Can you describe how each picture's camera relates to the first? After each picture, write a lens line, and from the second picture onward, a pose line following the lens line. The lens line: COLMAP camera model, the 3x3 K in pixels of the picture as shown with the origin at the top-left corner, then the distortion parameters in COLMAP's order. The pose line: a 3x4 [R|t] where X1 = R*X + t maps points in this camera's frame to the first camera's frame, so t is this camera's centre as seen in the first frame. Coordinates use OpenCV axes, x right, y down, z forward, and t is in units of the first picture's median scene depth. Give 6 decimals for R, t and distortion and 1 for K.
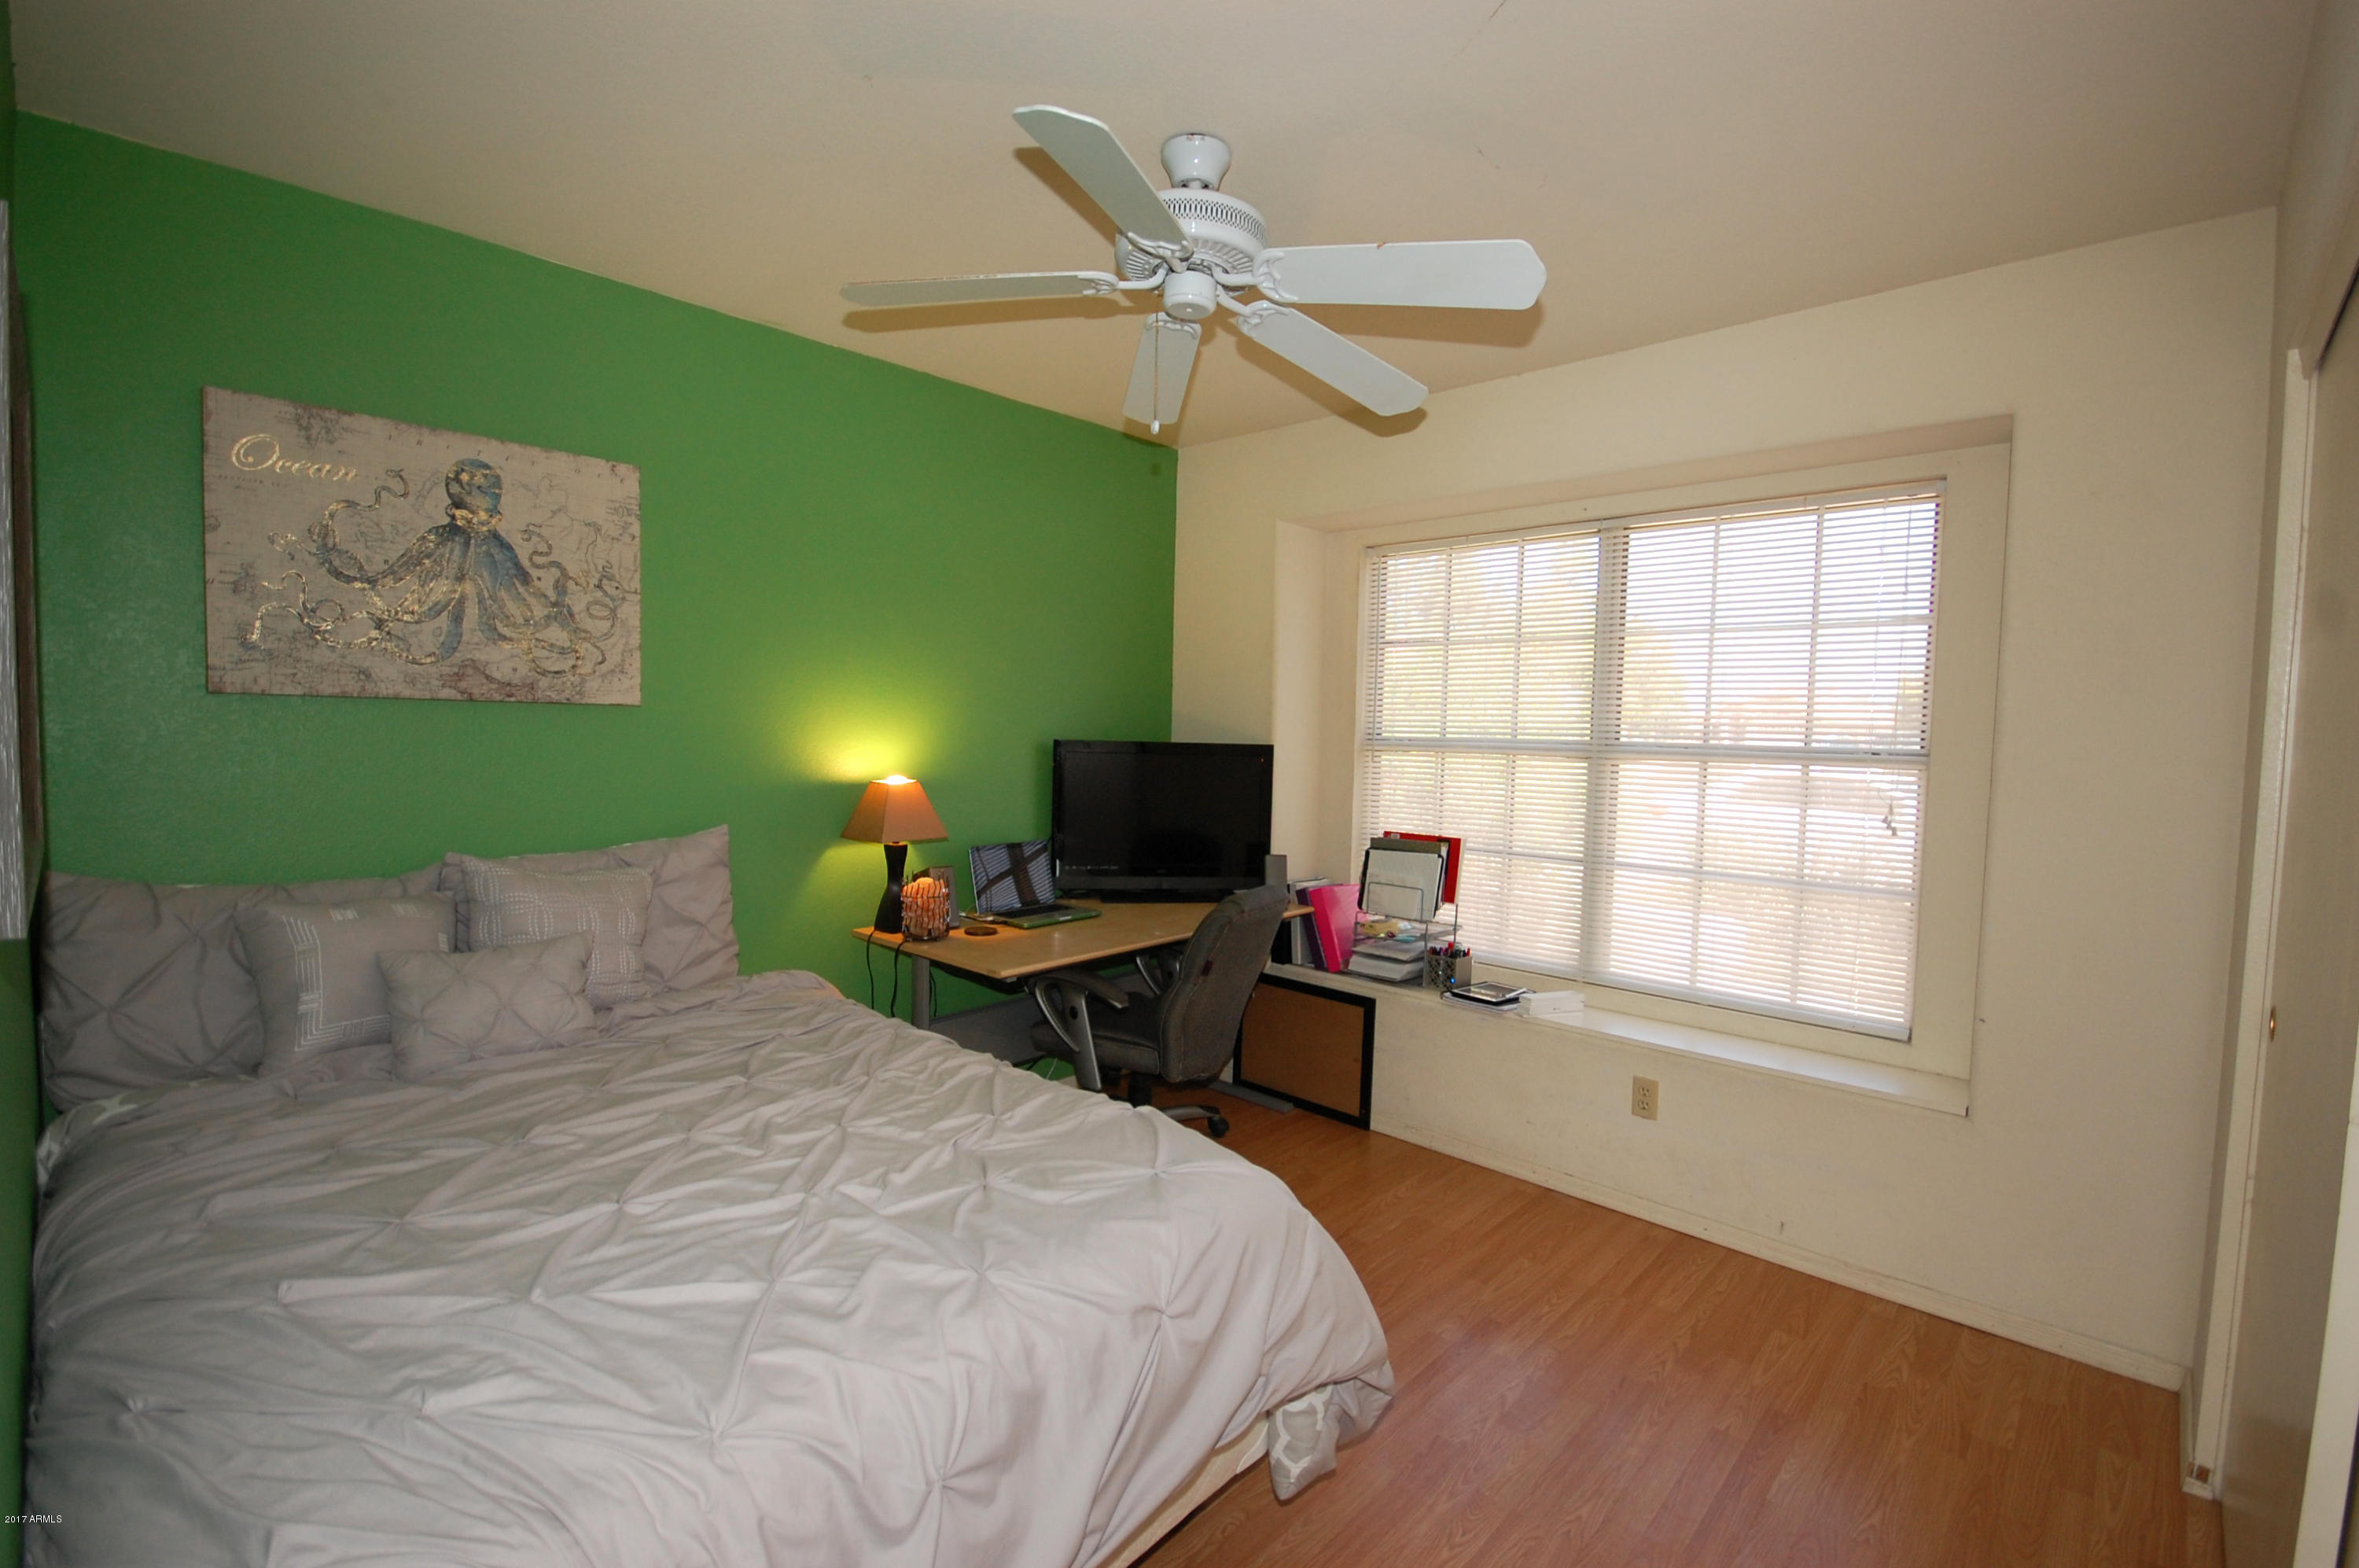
lens RADIAL K [[1035.9, 0, 1211.5], [0, 1035.9, 788.0], [0, 0, 1]] dist [0.005281, -0.009651]
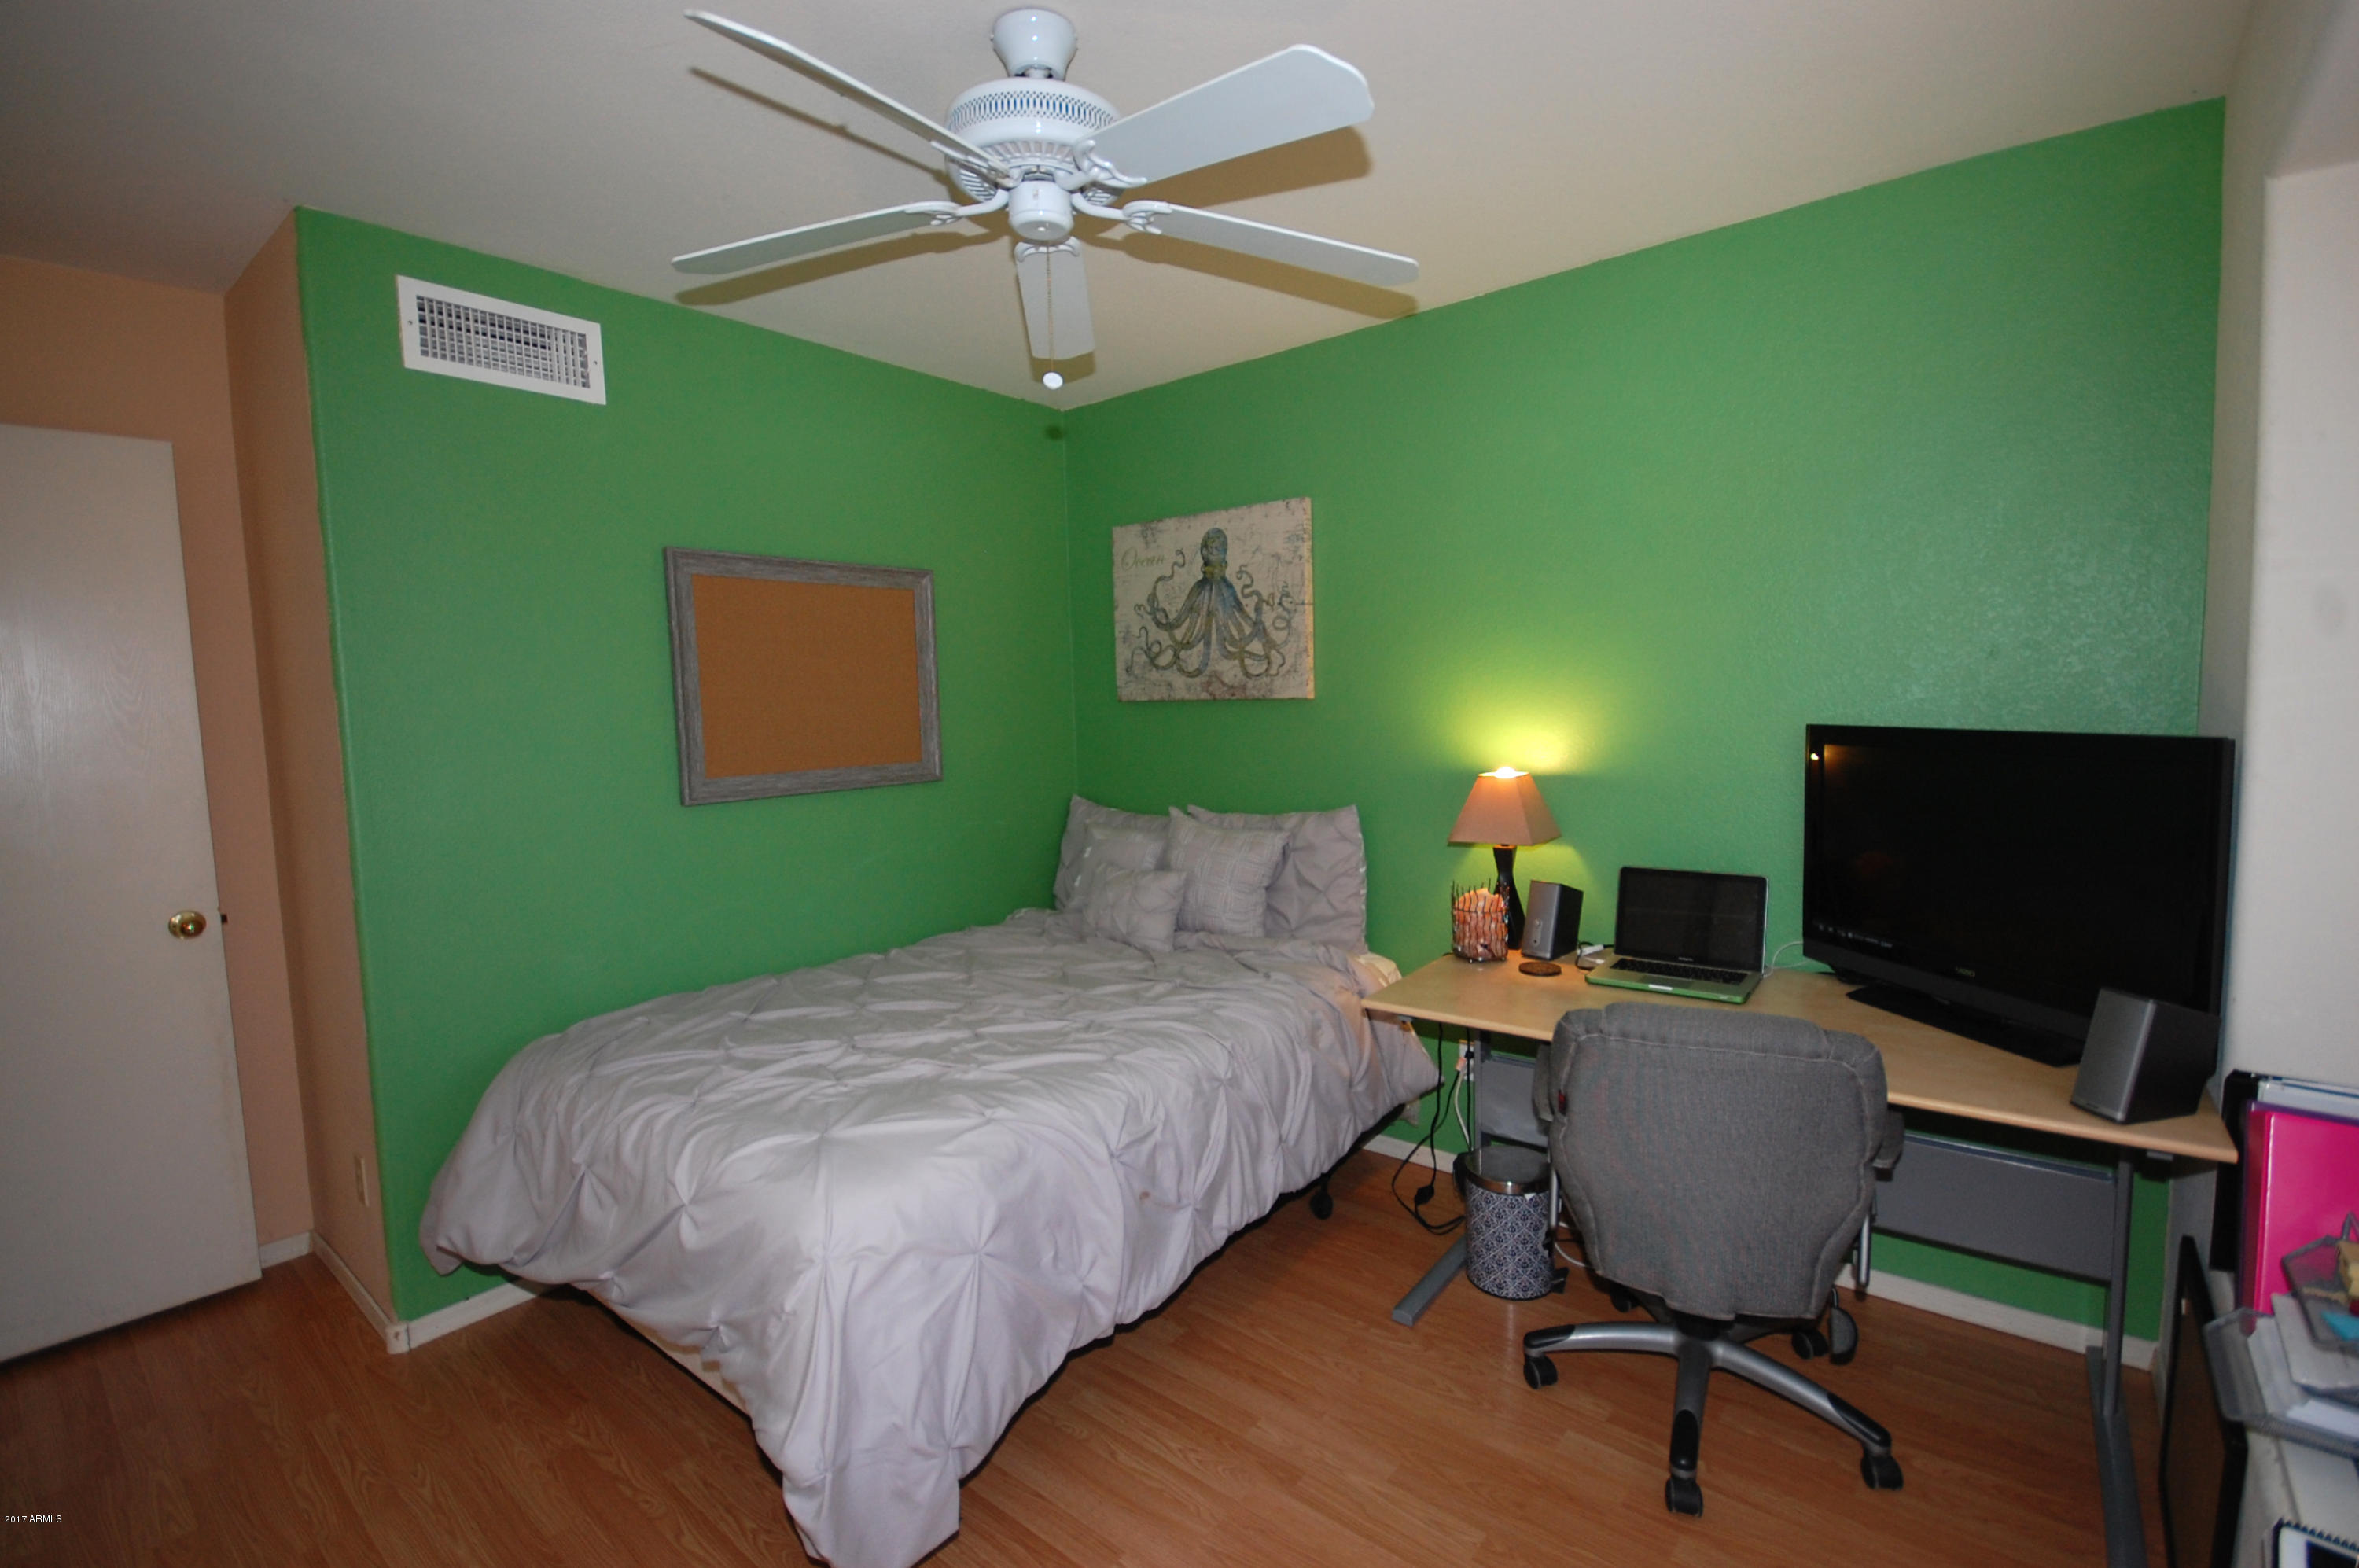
lens RADIAL K [[1080.7, 0, 1179.5], [0, 1080.7, 784.0], [0, 0, 1]] dist [0.003952, 0.000302]
pose [[0.043776, 0.053041, -0.997632, 0.727691], [-0.034860, 0.998063, 0.051534, -0.042418], [0.998433, 0.032522, 0.045541, 0.850713]]
